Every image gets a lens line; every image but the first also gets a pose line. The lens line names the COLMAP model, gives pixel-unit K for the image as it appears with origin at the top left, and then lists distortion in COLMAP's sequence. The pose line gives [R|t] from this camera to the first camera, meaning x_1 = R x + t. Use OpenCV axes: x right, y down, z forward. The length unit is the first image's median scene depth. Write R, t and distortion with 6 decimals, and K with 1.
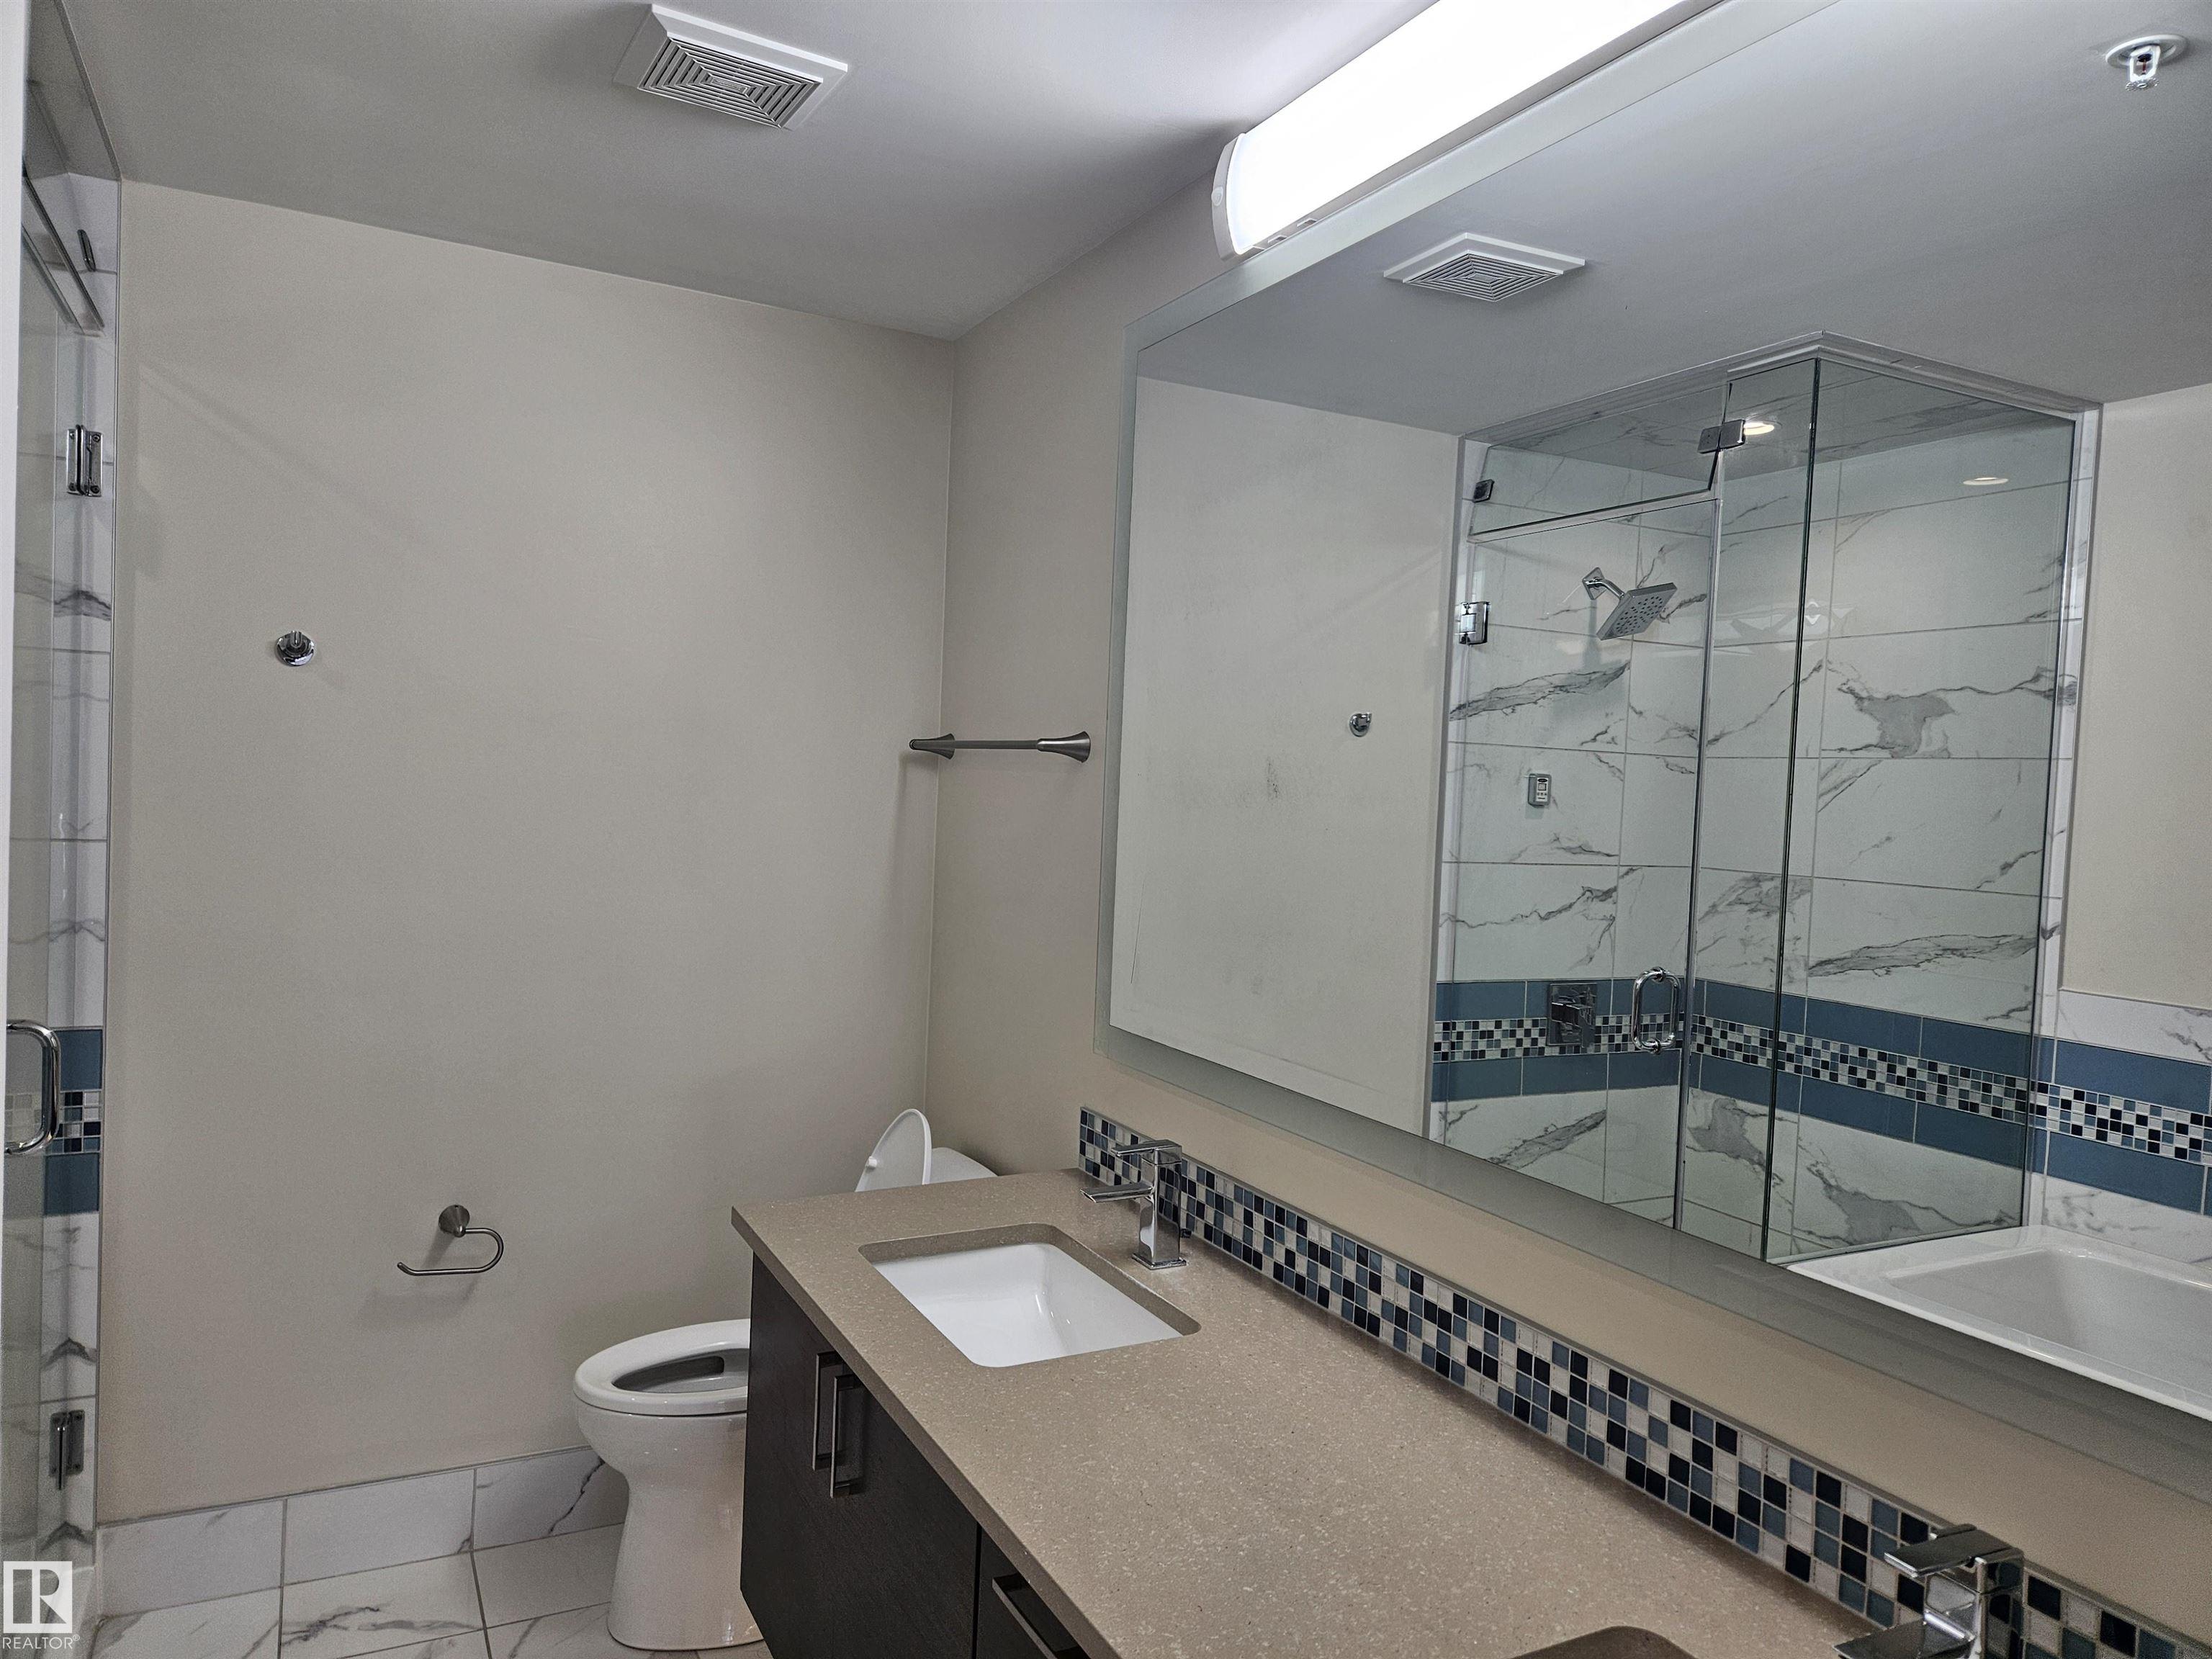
lens RADIAL K [[1487.6, 0, 1104.8], [0, 1487.6, 833.5], [0, 0, 1]] dist [0.044084, -0.012103]
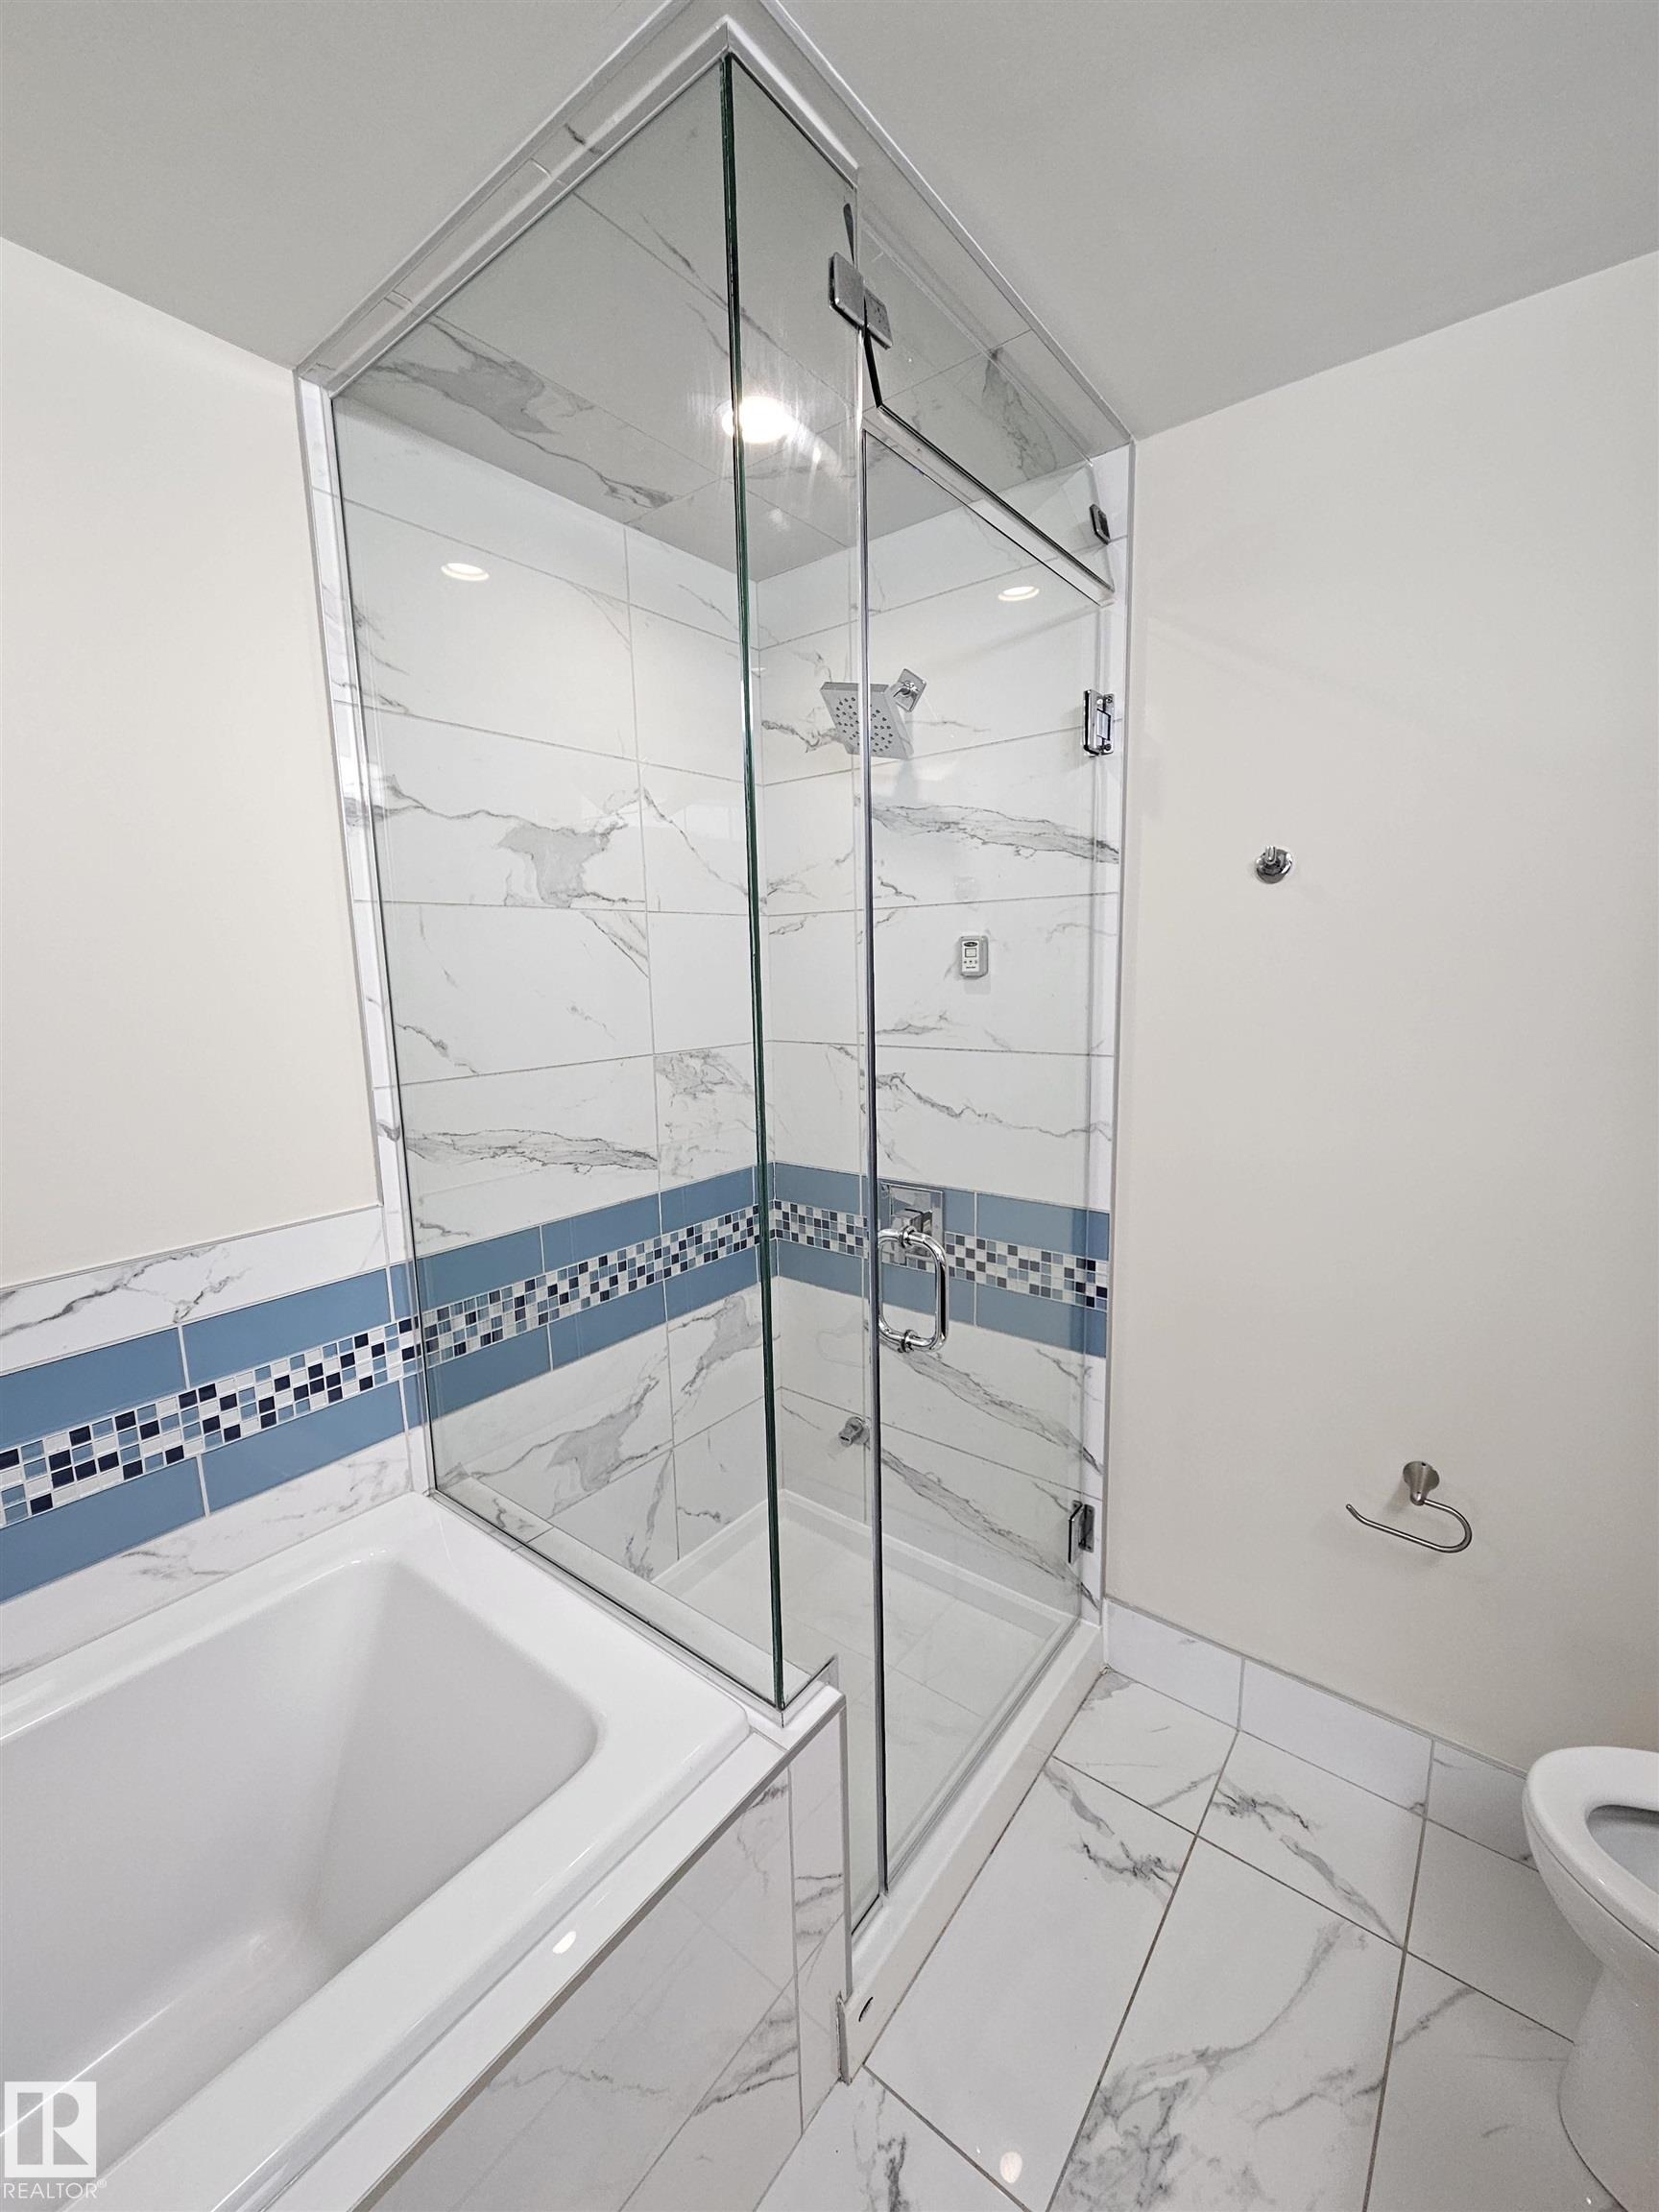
lens RADIAL K [[908.3, 0, 819.2], [0, 908.3, 1098.7], [0, 0, 1]] dist [0.000796, -0.001093]
pose [[0.399307, 0.088606, -0.912526, -0.167723], [-0.000135, 0.995325, 0.096587, -0.047879], [0.916817, -0.038444, 0.397452, 0.802461]]
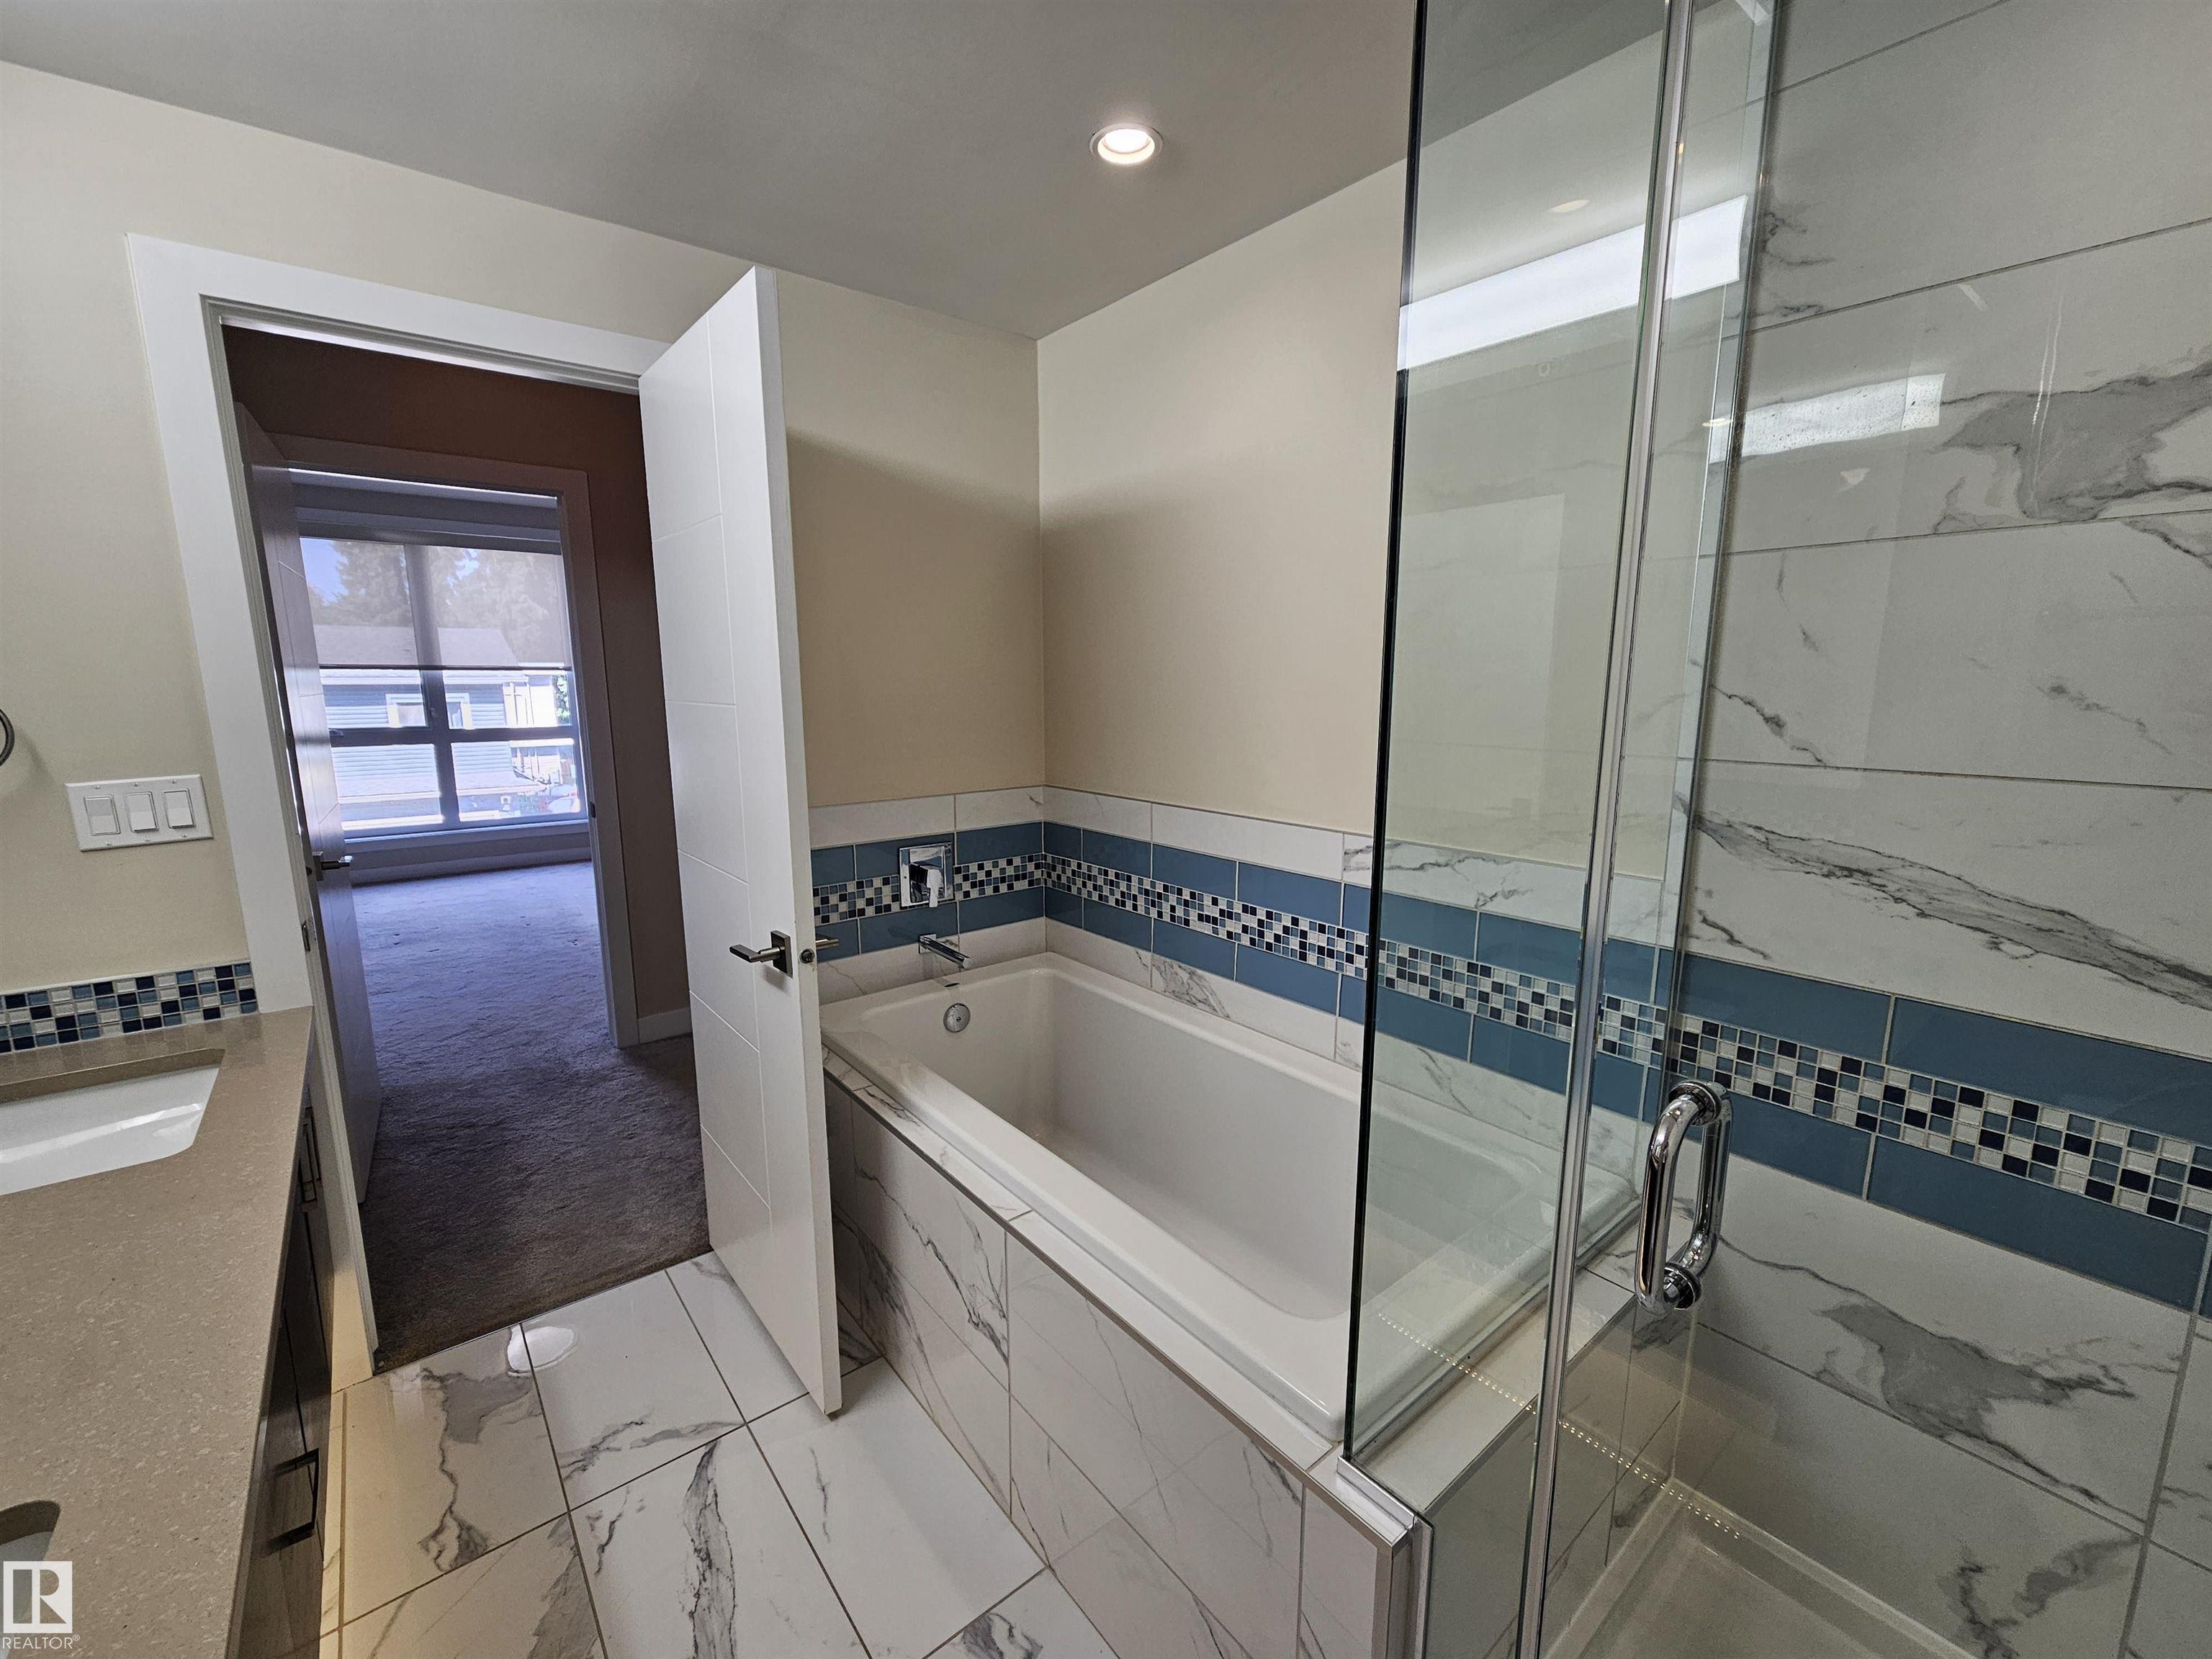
lens RADIAL K [[908.3, 0, 1110.9], [0, 908.3, 833.3], [0, 0, 1]] dist [0.000796, -0.001093]
pose [[-0.979567, -0.008735, -0.200930, -0.387152], [-0.049046, 0.979269, 0.196536, -0.044628], [0.195048, 0.202375, -0.959688, 1.287744]]
